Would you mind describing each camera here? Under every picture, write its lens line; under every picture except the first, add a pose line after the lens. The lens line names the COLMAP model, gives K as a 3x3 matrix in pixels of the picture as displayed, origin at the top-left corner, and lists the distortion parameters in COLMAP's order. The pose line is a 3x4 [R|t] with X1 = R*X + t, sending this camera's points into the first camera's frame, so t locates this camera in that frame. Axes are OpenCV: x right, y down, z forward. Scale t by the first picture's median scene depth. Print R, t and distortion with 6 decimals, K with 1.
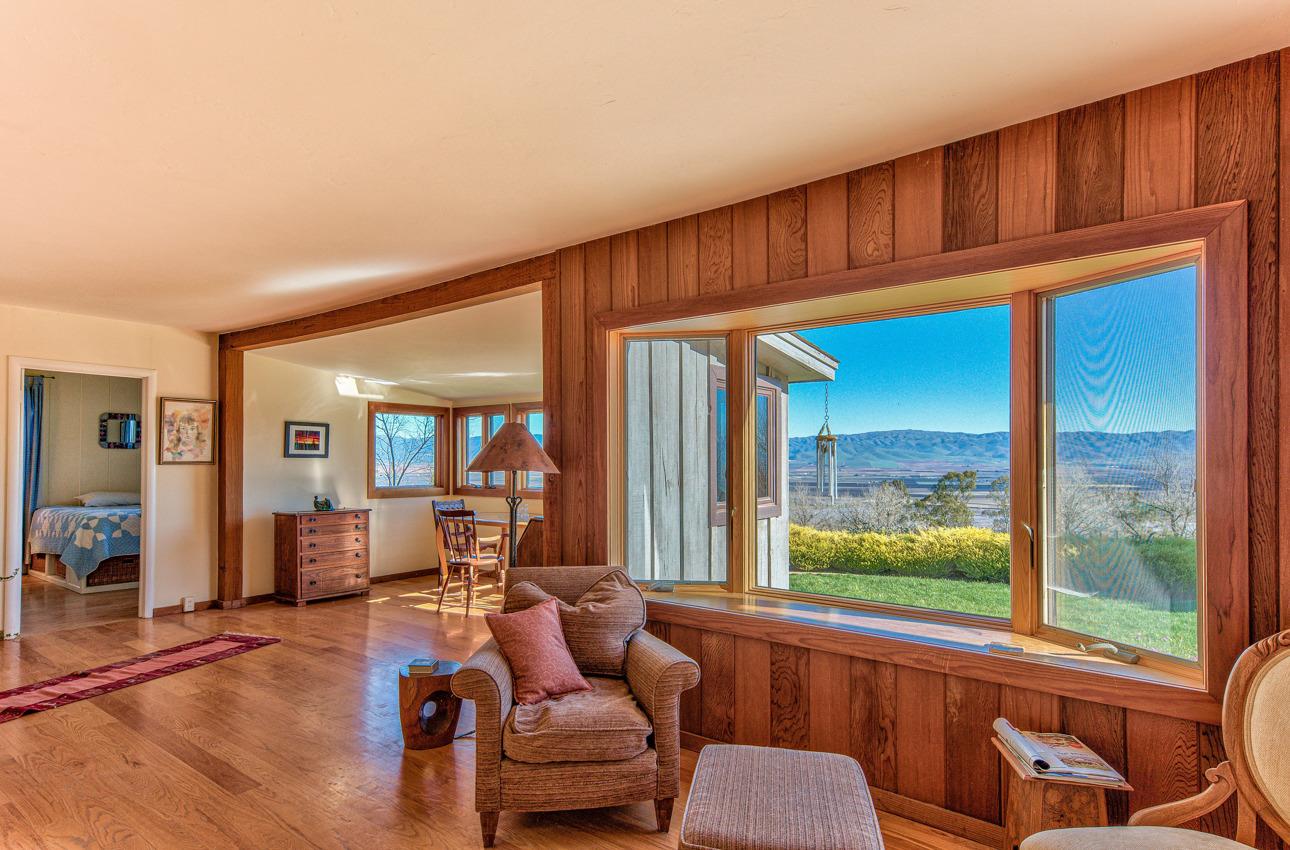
lens RADIAL K [[715.5, 0, 662.3], [0, 715.5, 461.0], [0, 0, 1]] dist [0.012598, 0.002200]
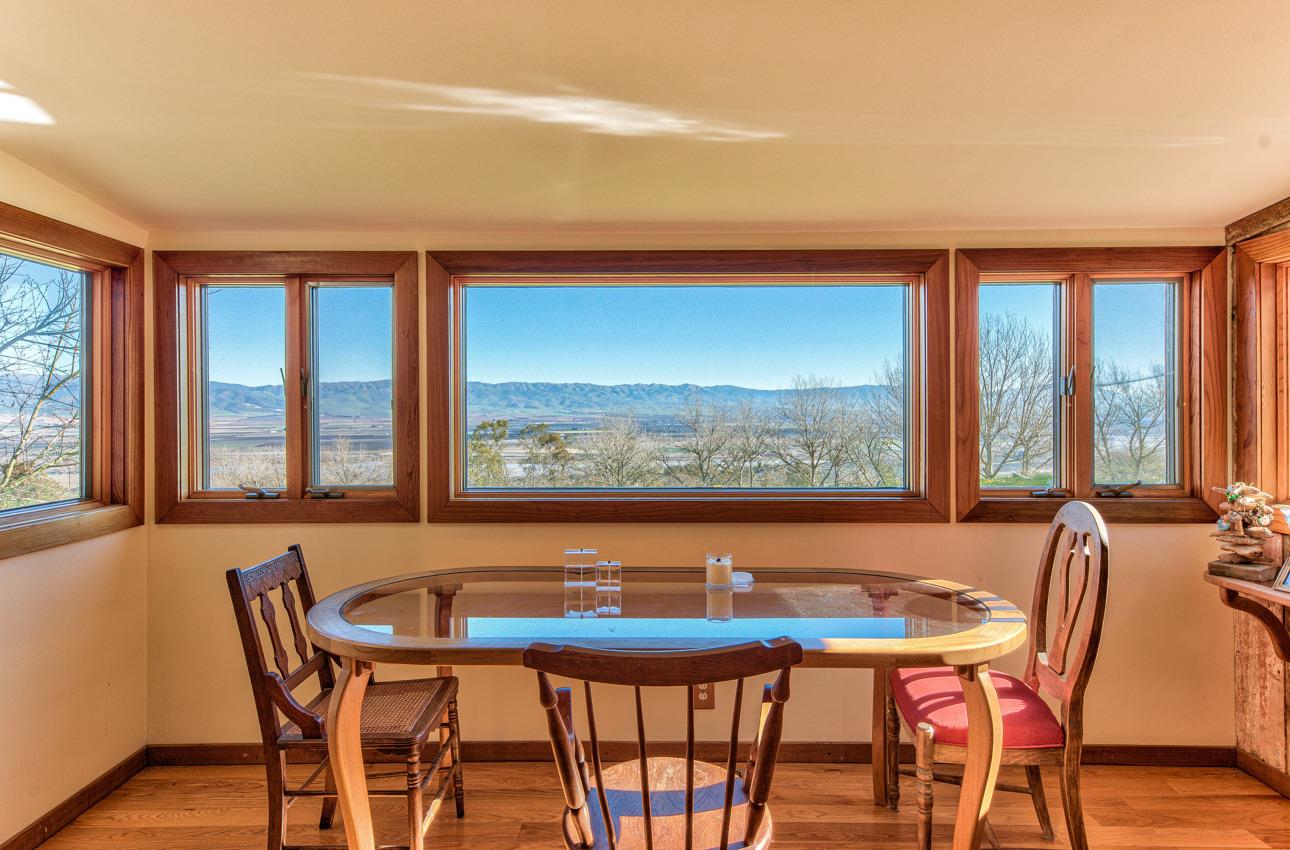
lens RADIAL K [[715.5, 0, 639.0], [0, 715.5, 413.2], [0, 0, 1]] dist [0.012598, 0.002200]
pose [[0.780046, -0.007137, 0.625682, -0.325663], [0.004610, 0.999973, 0.005659, -0.002773], [-0.625705, -0.001530, 0.780058, 0.615119]]
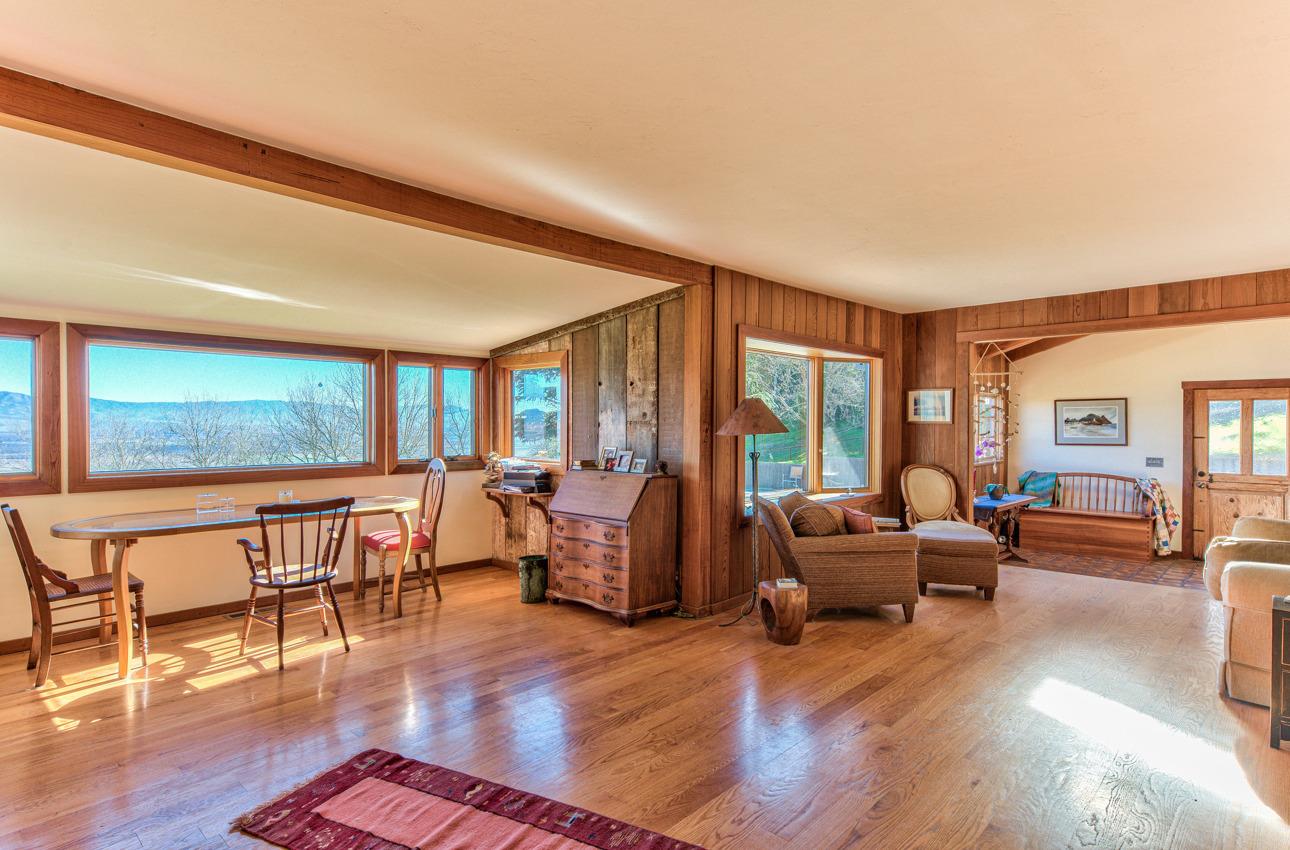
lens RADIAL K [[715.5, 0, 654.2], [0, 715.5, 424.1], [0, 0, 1]] dist [0.012598, 0.002200]
pose [[0.066679, -0.001554, 0.997773, -0.680944], [0.000962, 0.999998, 0.001493, -0.002237], [-0.997774, 0.000860, 0.066680, 0.475672]]
